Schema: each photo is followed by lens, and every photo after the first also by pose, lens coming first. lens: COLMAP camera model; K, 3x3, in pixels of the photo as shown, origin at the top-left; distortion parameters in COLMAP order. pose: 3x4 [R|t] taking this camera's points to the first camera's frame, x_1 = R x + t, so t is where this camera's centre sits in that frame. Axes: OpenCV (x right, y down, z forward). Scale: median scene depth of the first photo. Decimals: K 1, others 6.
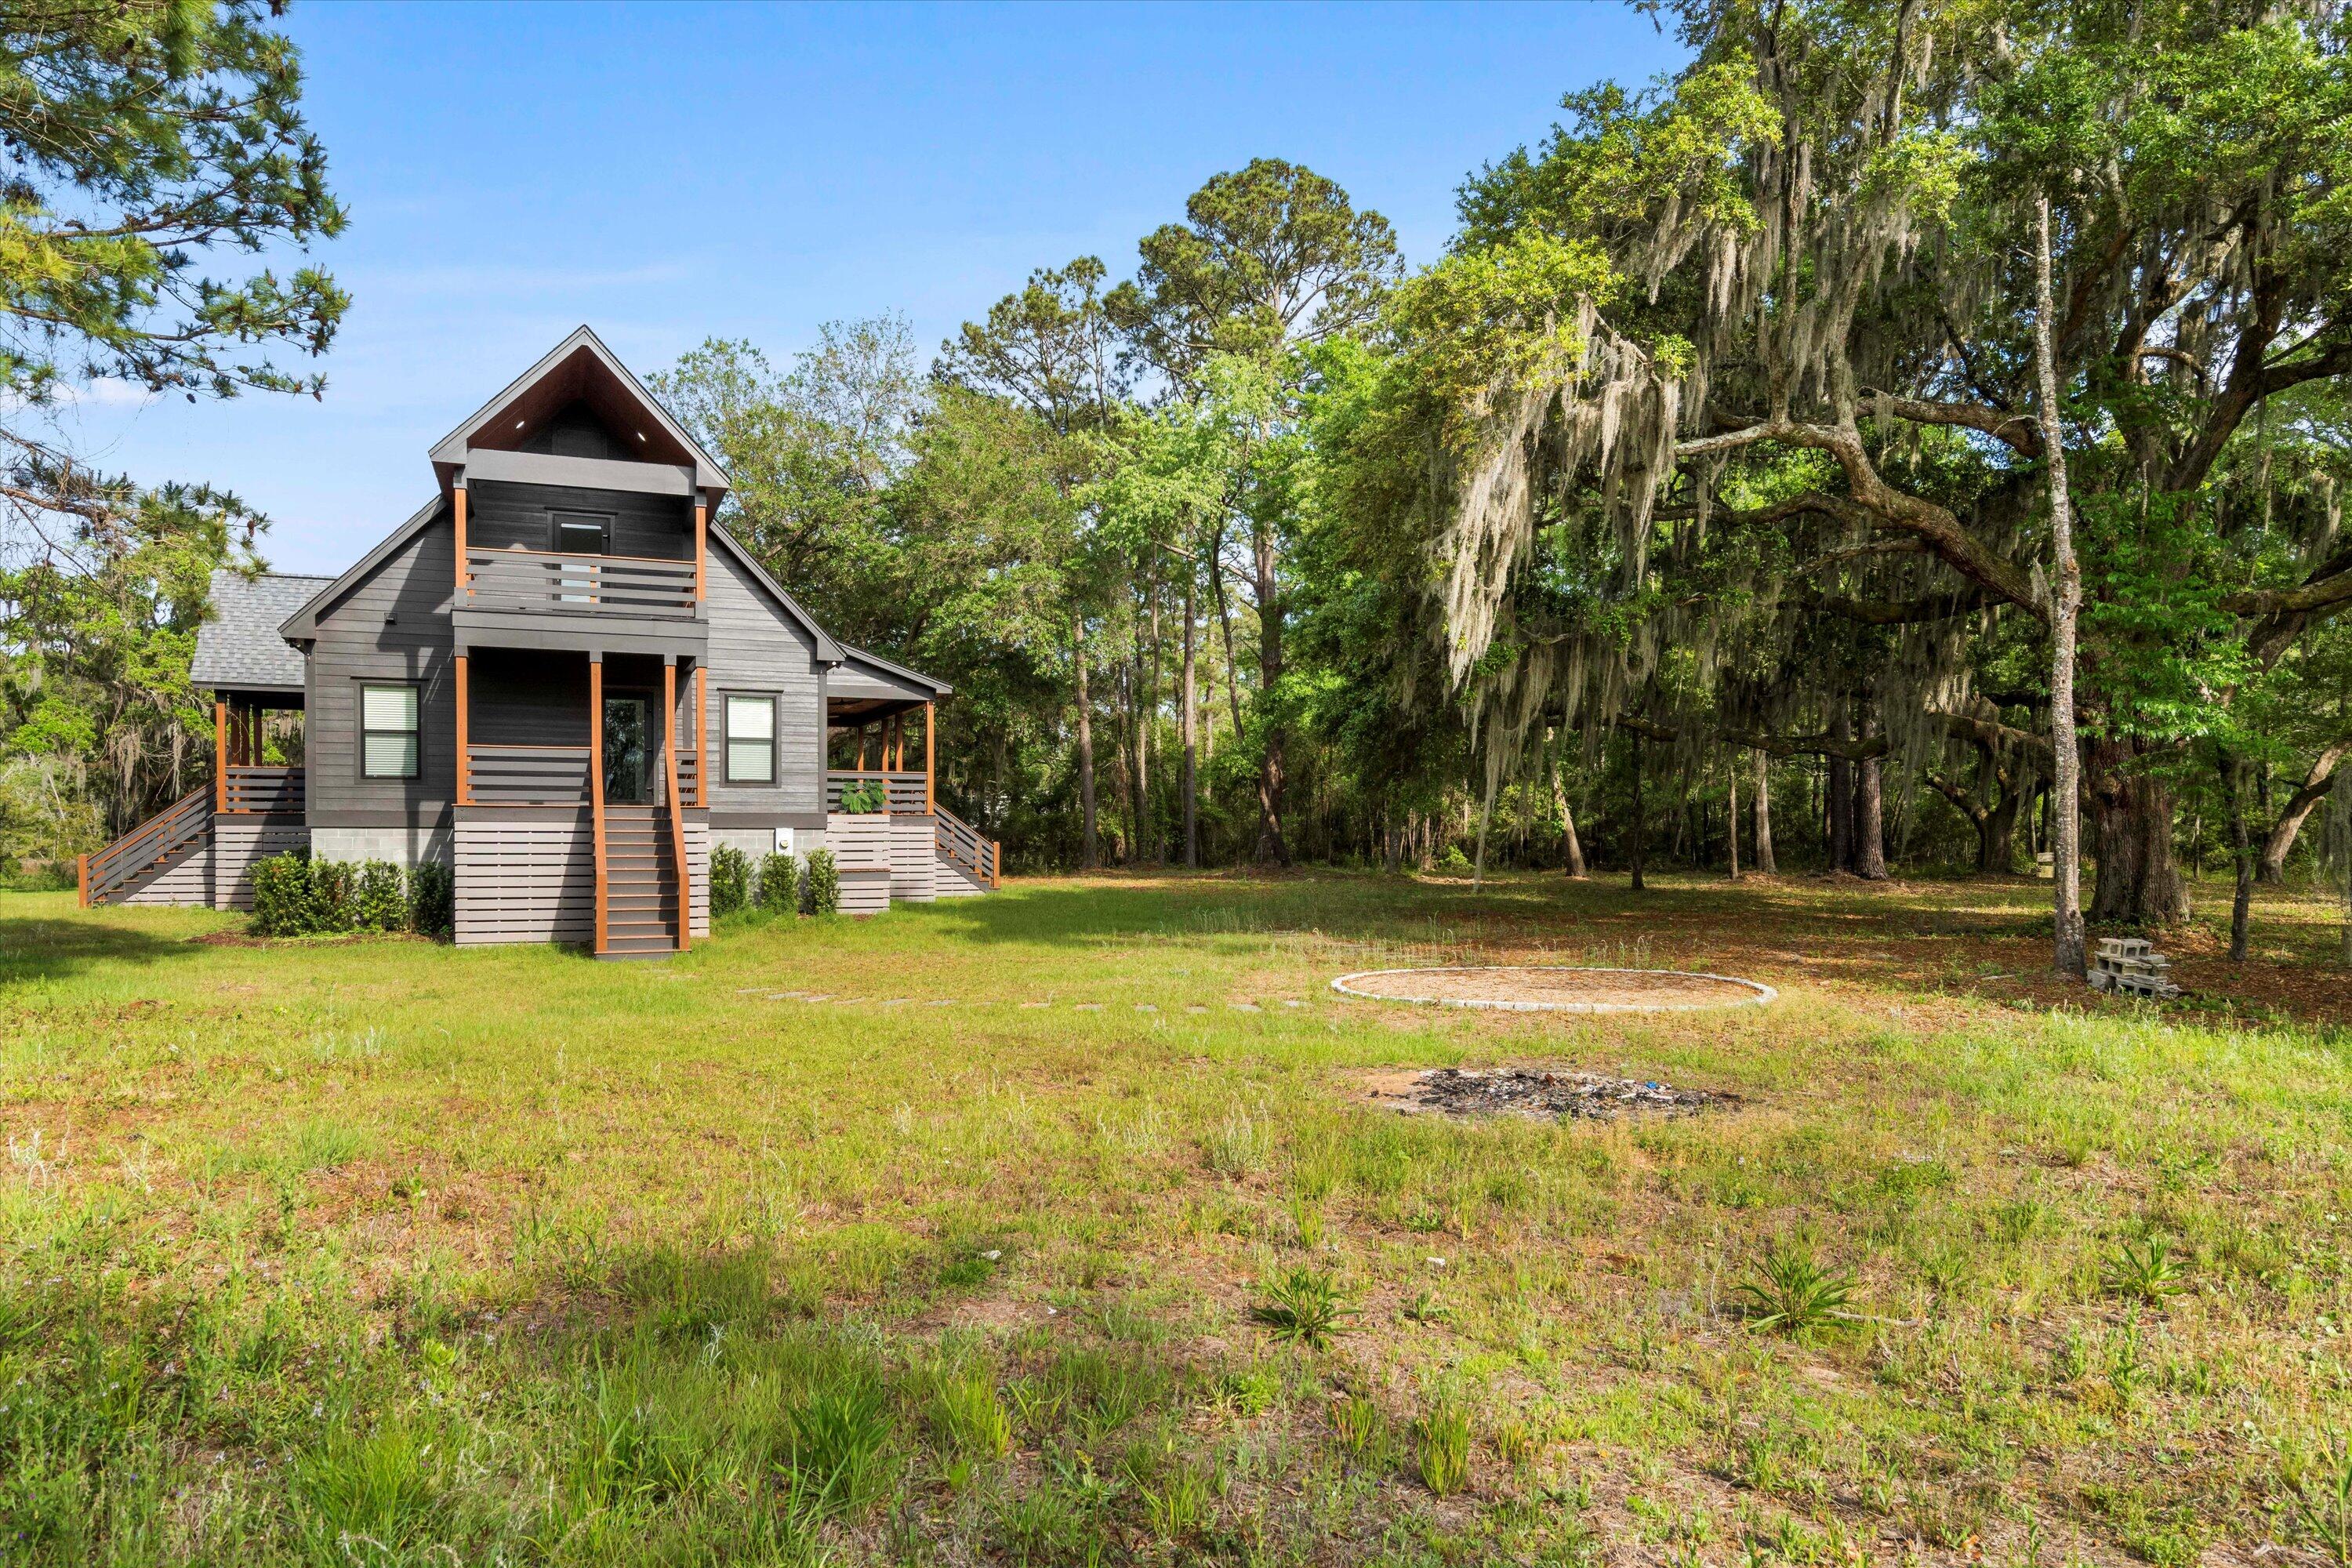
lens RADIAL K [[1567.7, 0, 1162.1], [0, 1567.7, 795.2], [0, 0, 1]] dist [0.000029, 0.020960]
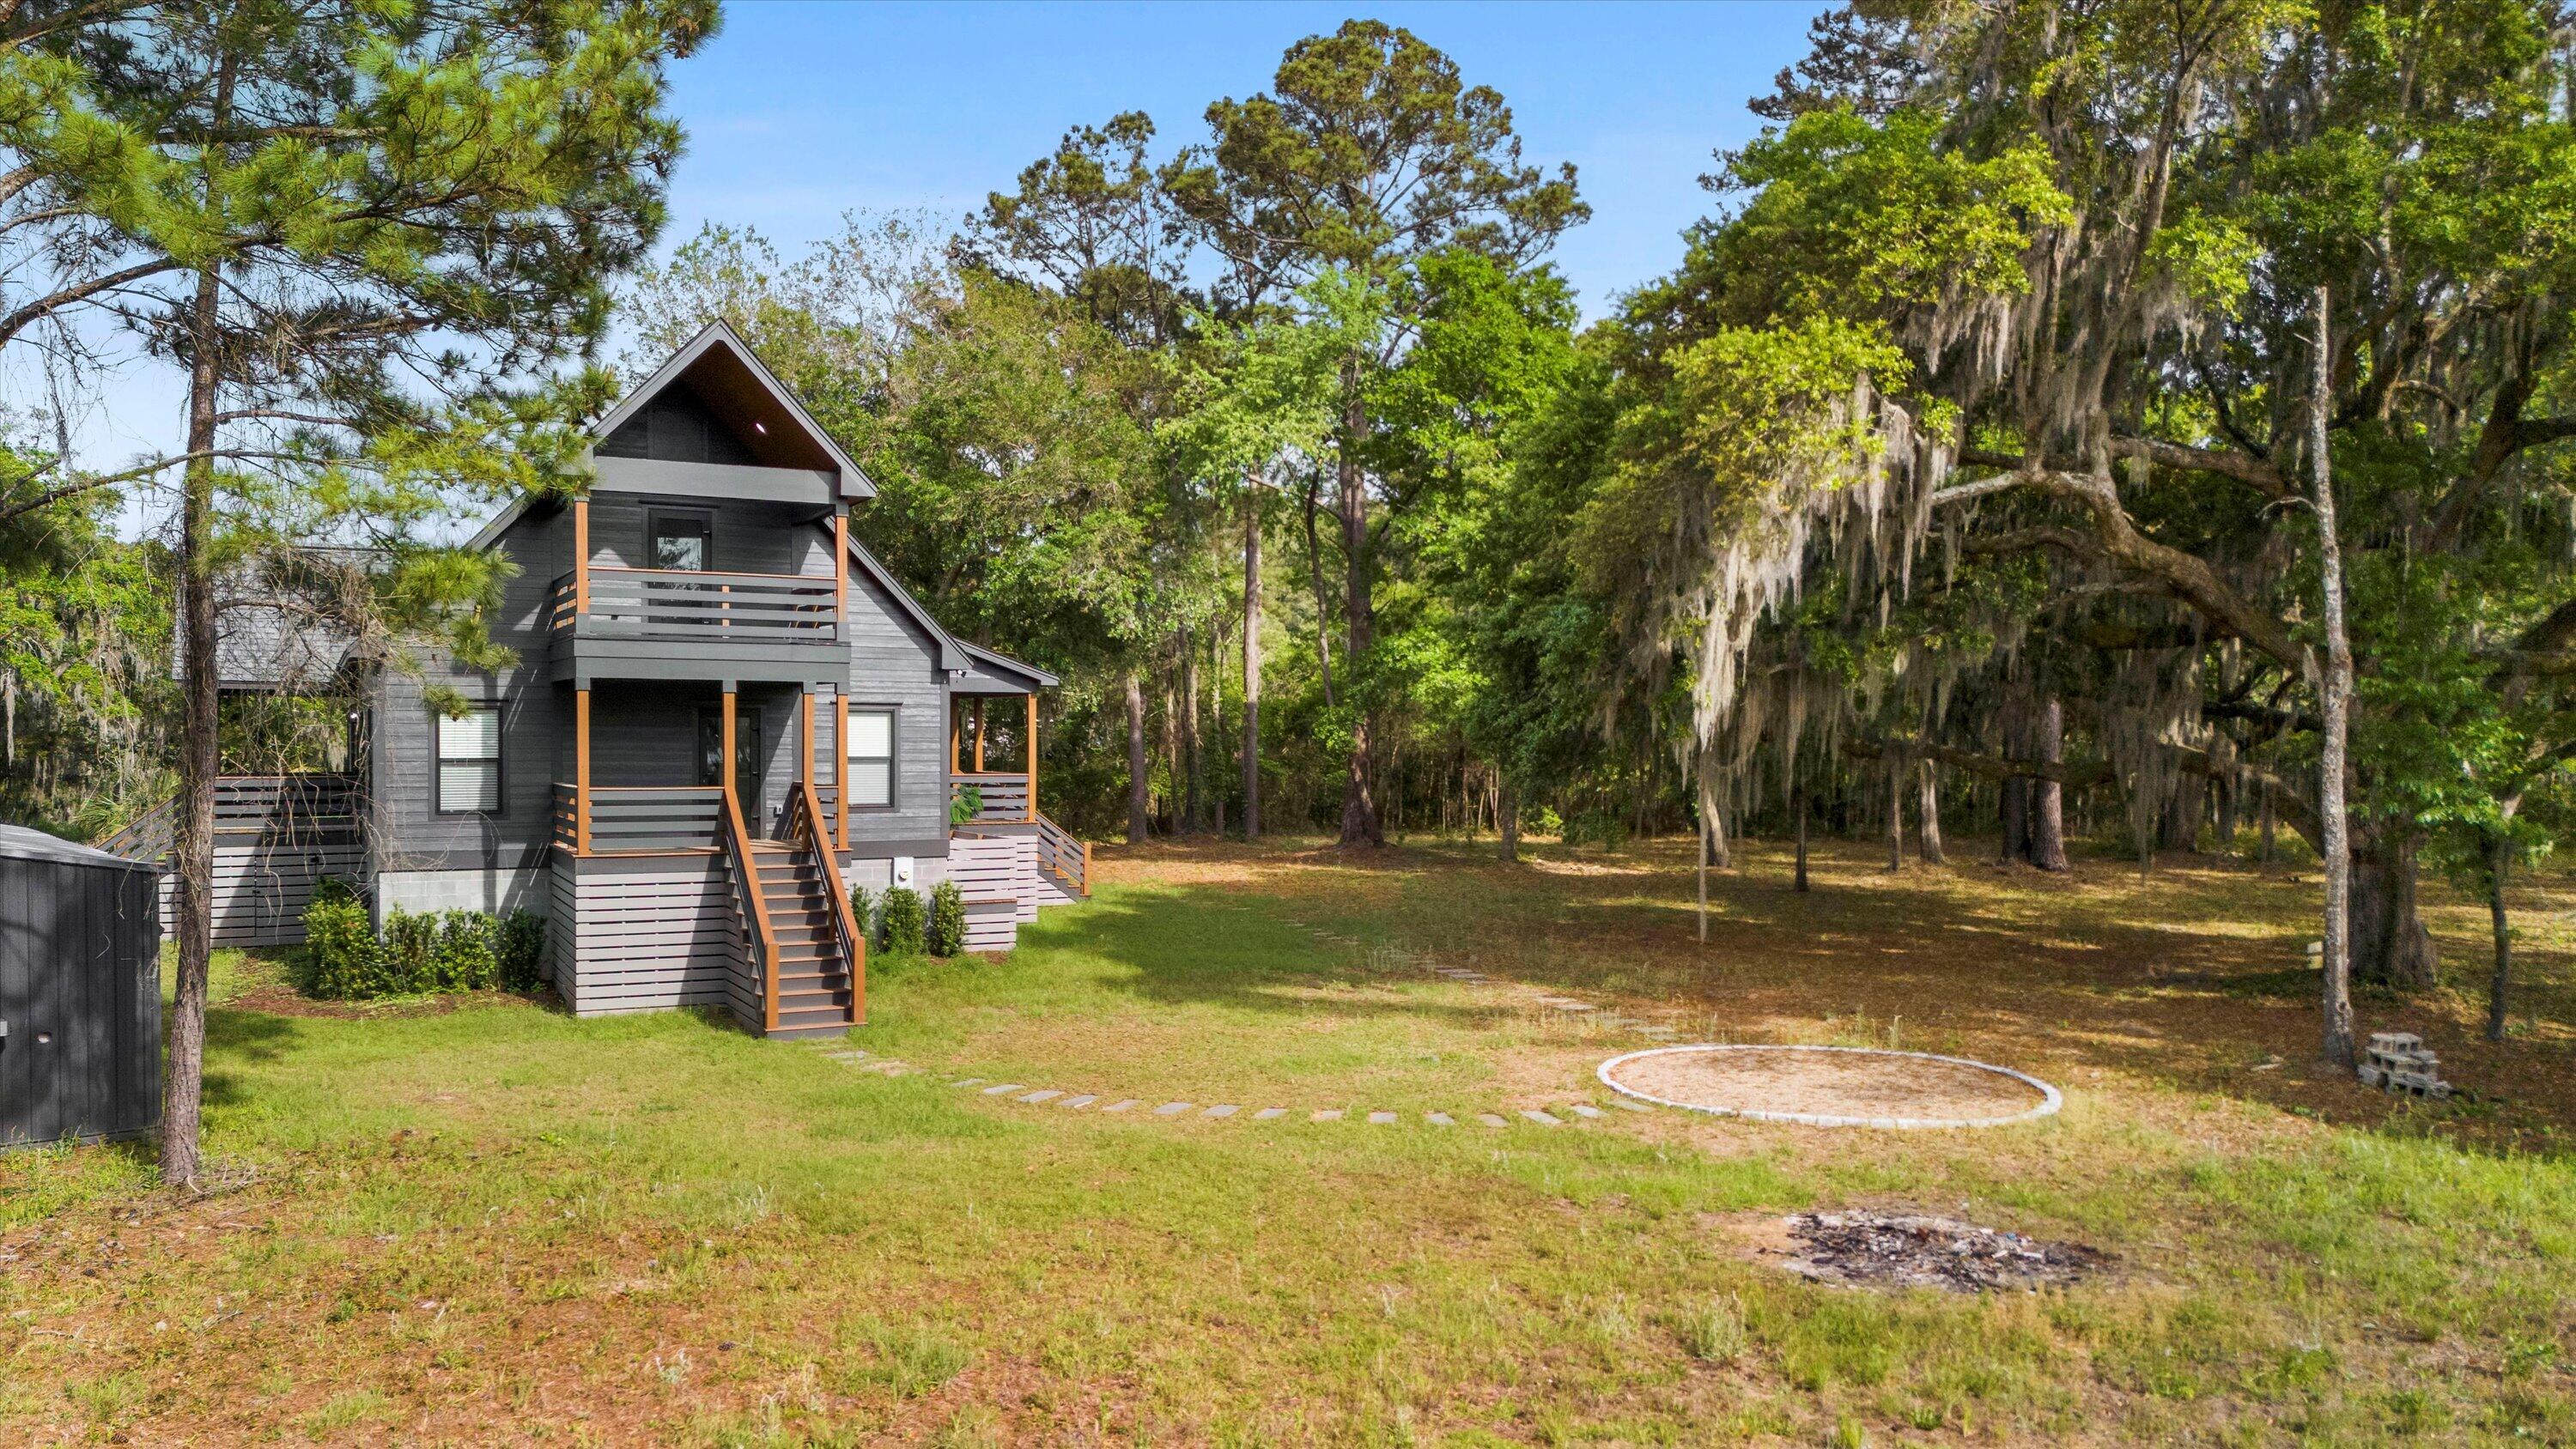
lens RADIAL K [[1936.6, 0, 1277.4], [0, 1936.6, 720.7], [0, 0, 1]] dist [0.082810, -0.071960]
pose [[0.997029, 0.003489, 0.076951, -0.127510], [-0.004445, 0.999915, 0.012260, -0.079289], [-0.076902, -0.012565, 0.996960, -0.127866]]
